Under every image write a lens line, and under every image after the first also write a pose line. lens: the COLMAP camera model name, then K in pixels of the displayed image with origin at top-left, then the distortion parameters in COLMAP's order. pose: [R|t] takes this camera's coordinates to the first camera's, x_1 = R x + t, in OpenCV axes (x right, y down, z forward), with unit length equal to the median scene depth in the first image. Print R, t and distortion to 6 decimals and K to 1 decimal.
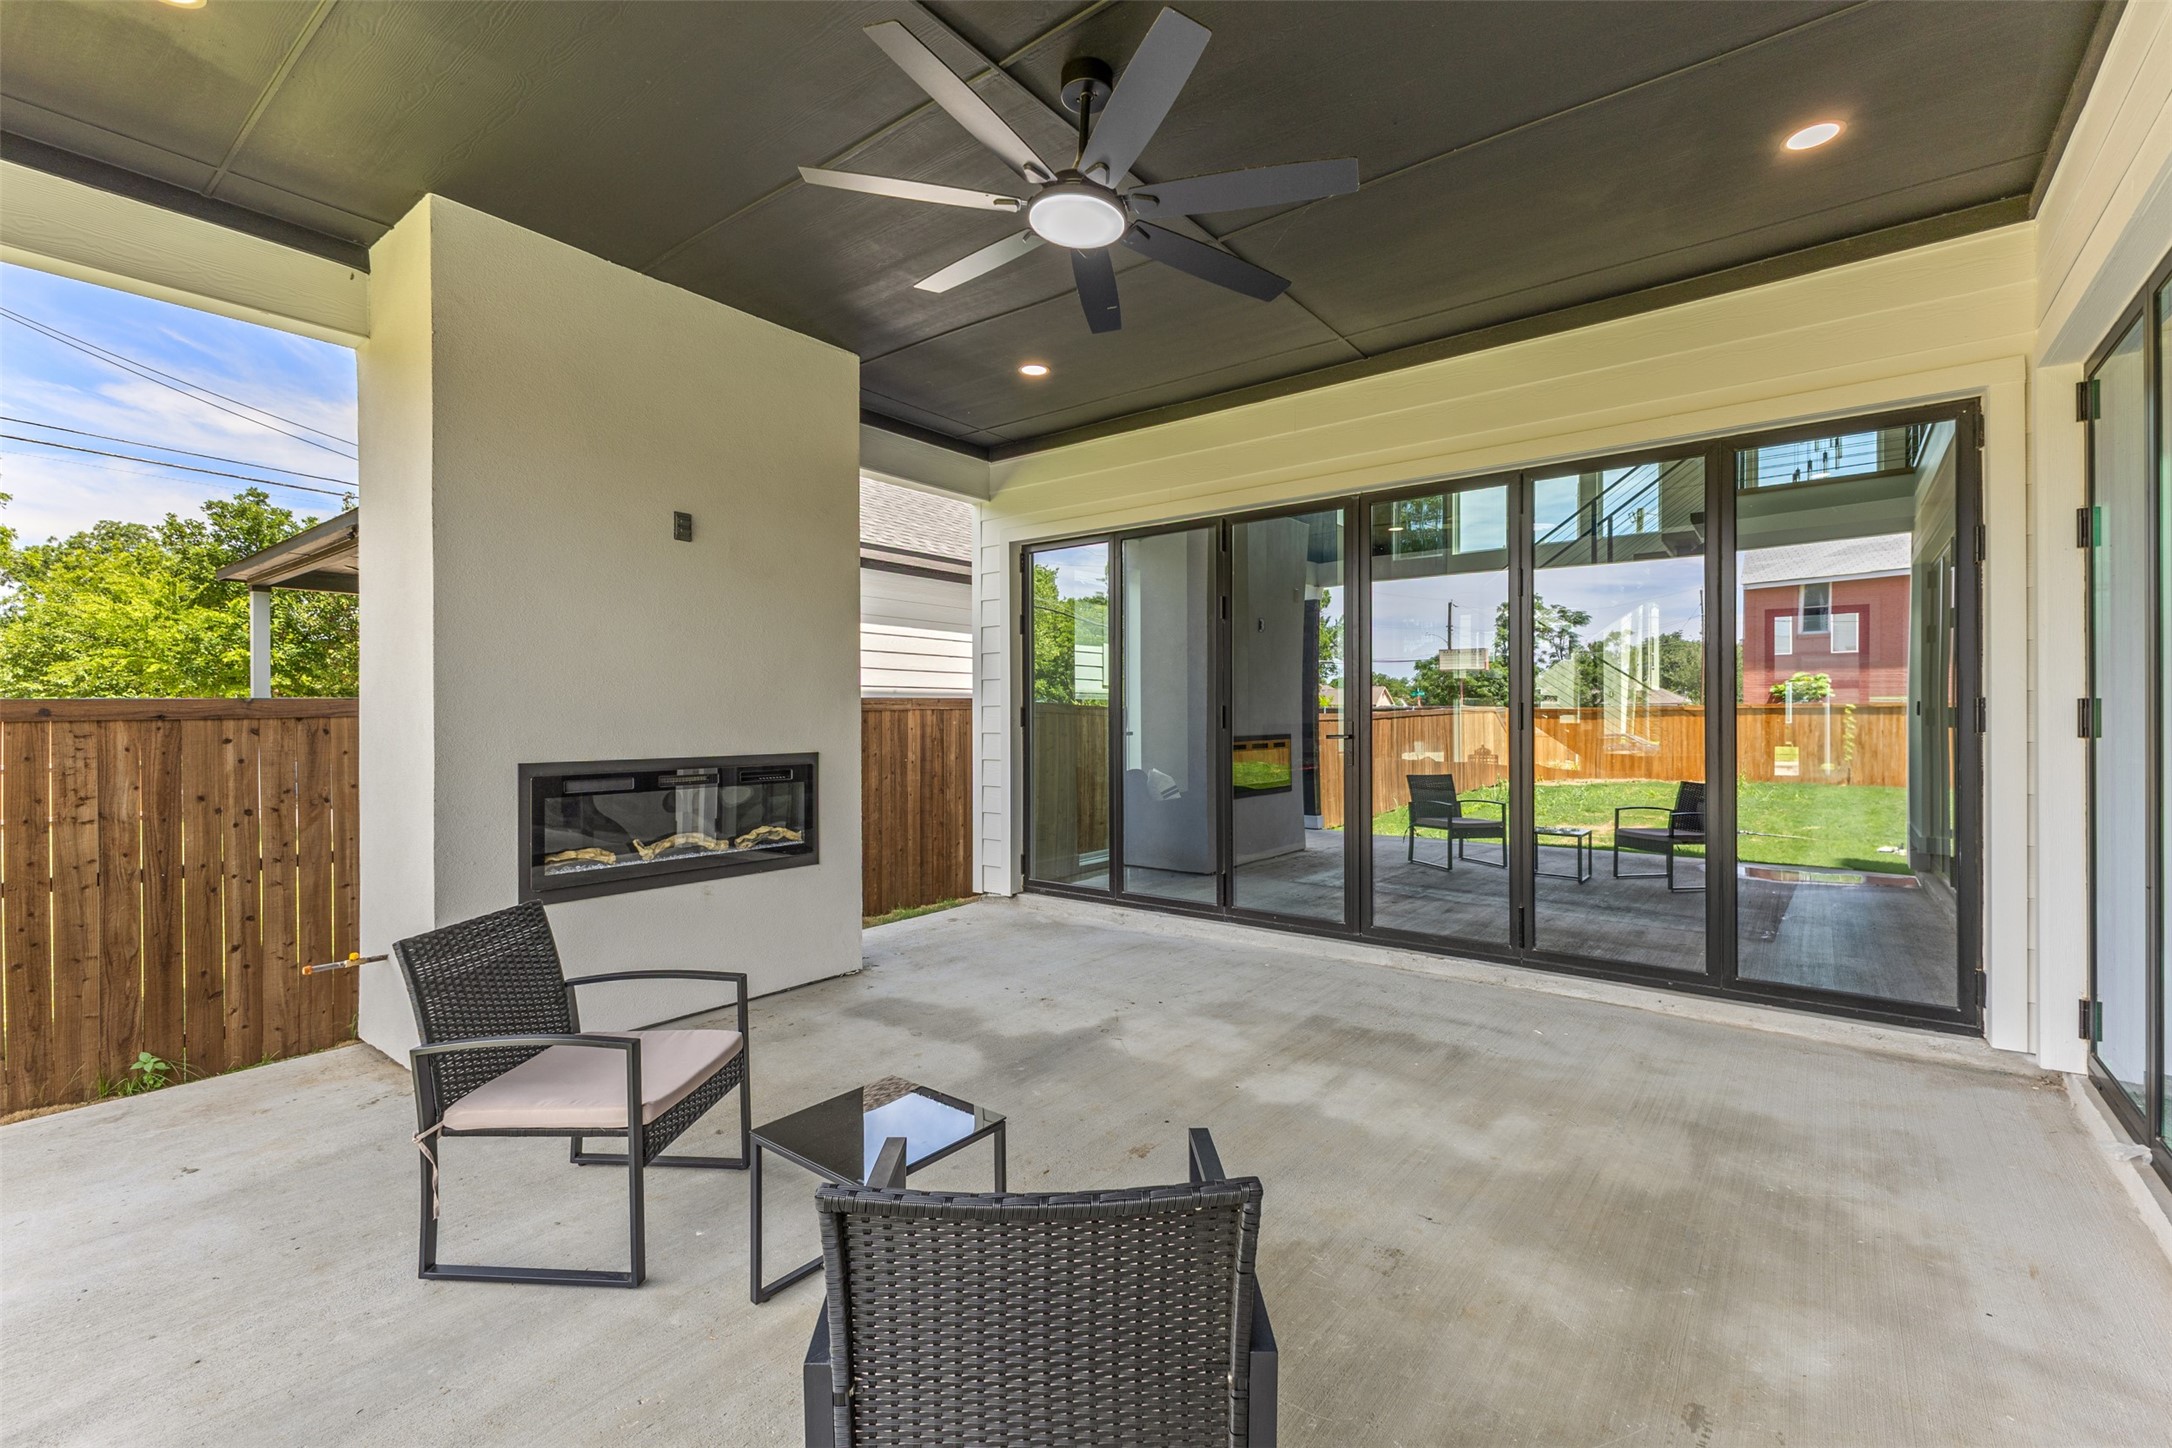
lens RADIAL K [[947.3, 0, 1085.3], [0, 947.3, 714.2], [0, 0, 1]] dist [0.008748, 0.000404]
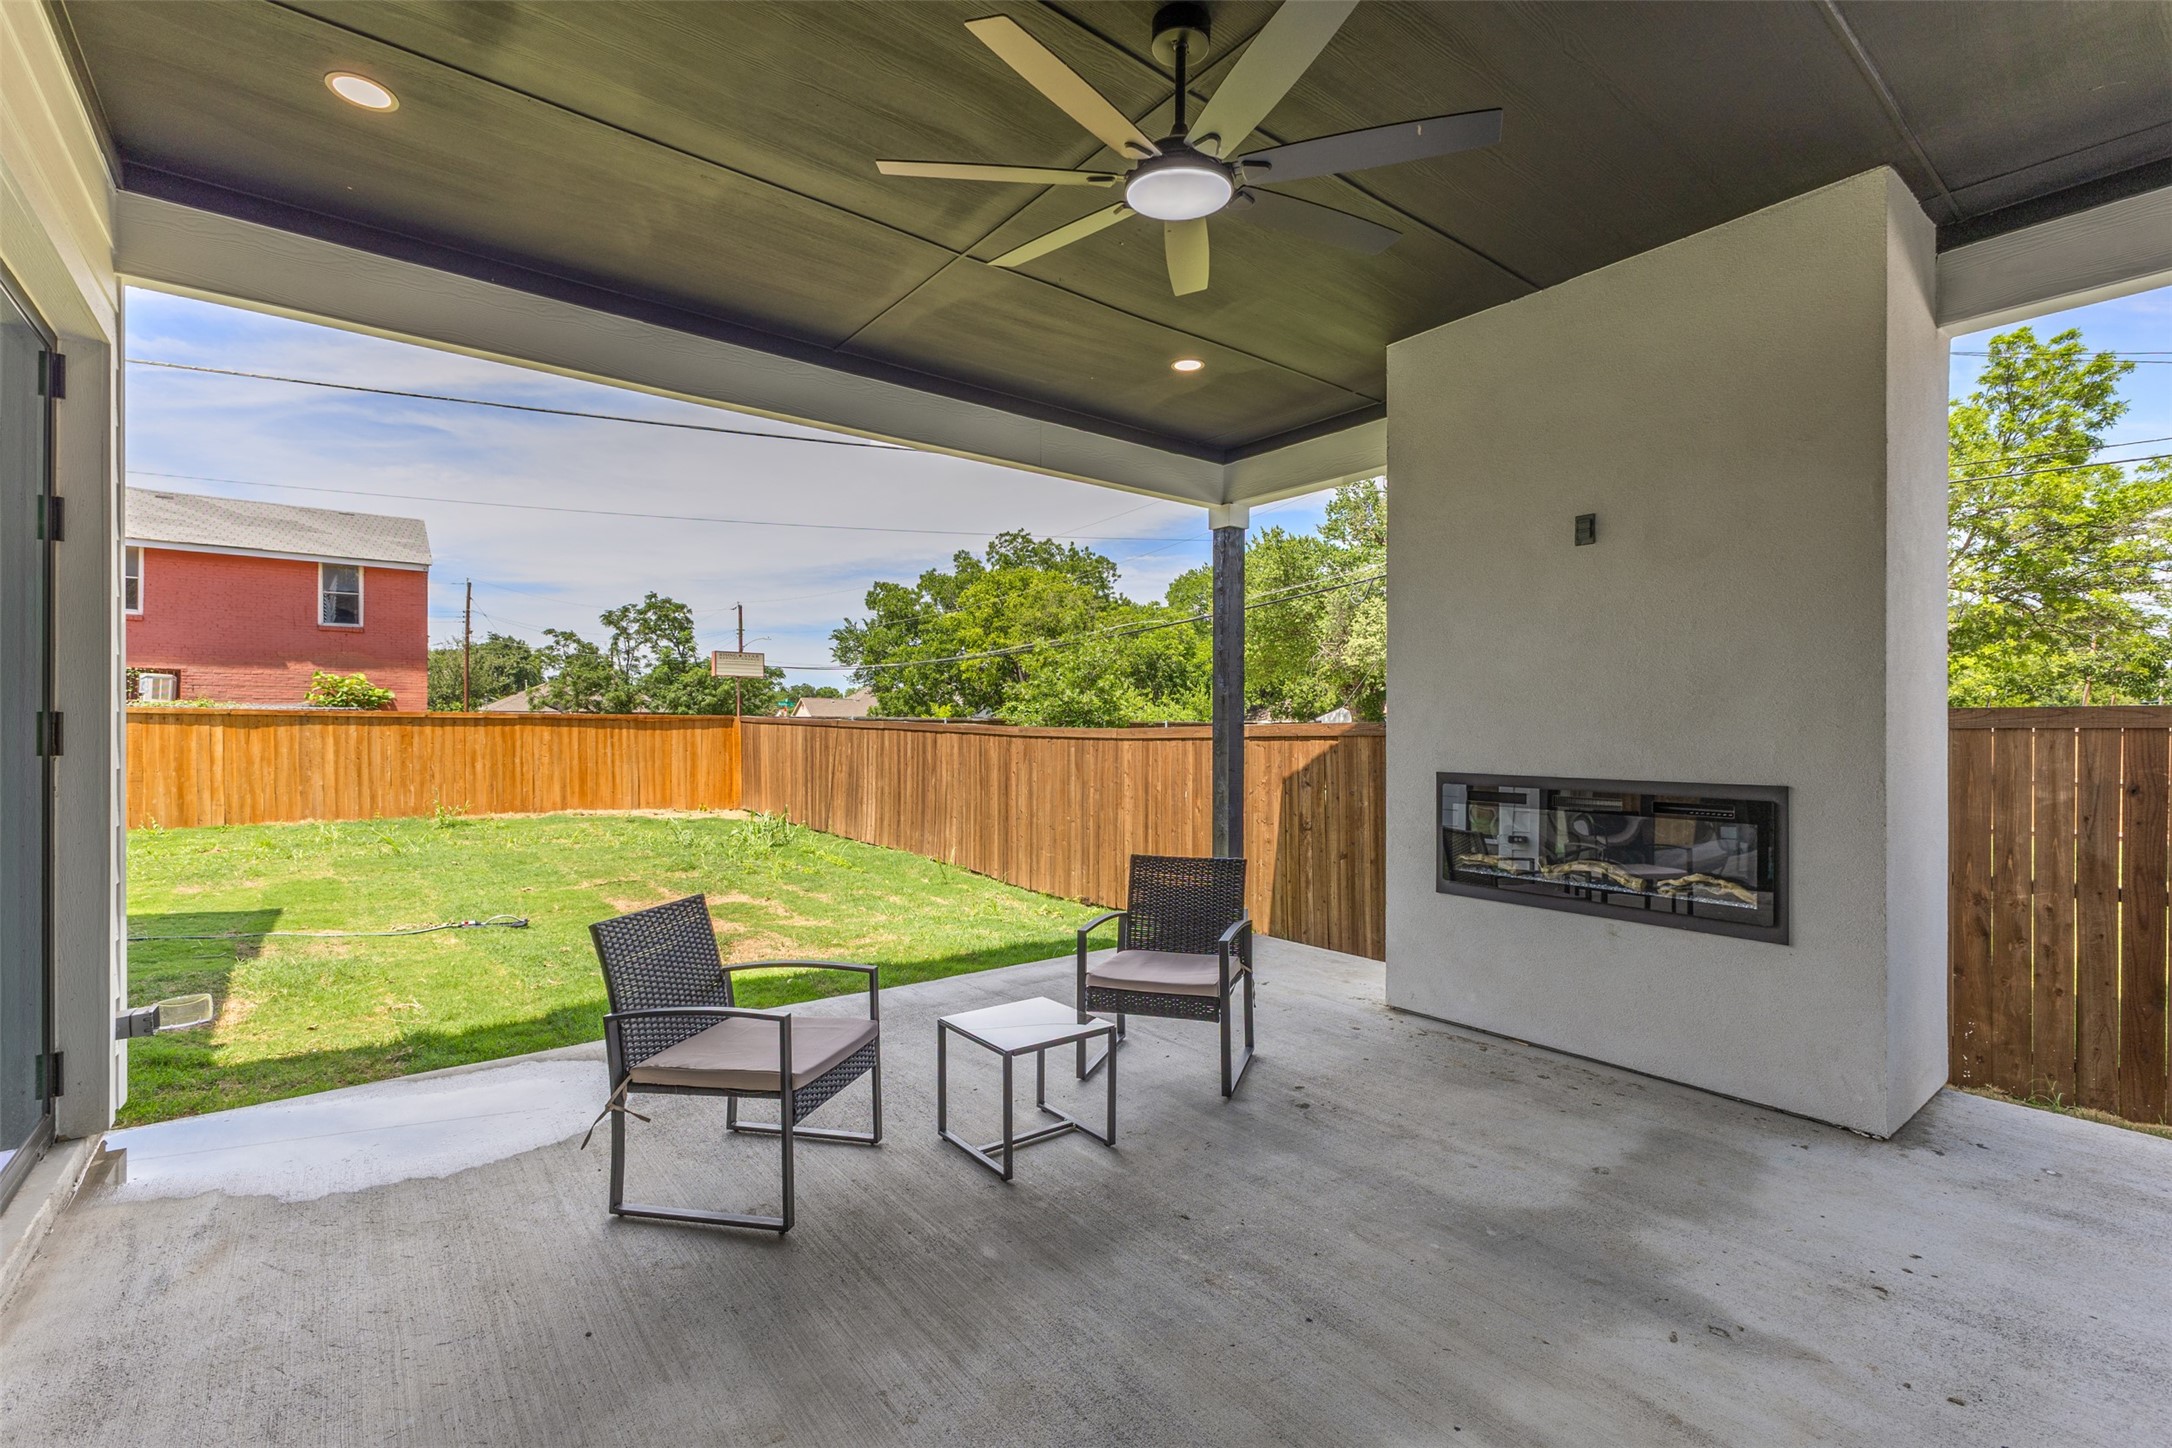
lens RADIAL K [[947.3, 0, 1086.1], [0, 947.3, 734.0], [0, 0, 1]] dist [0.008748, 0.000404]
pose [[-0.242197, 0.006637, -0.970204, 0.595202], [-0.000158, 0.999976, 0.006880, -0.004185], [0.970227, 0.001820, -0.242191, 0.750940]]
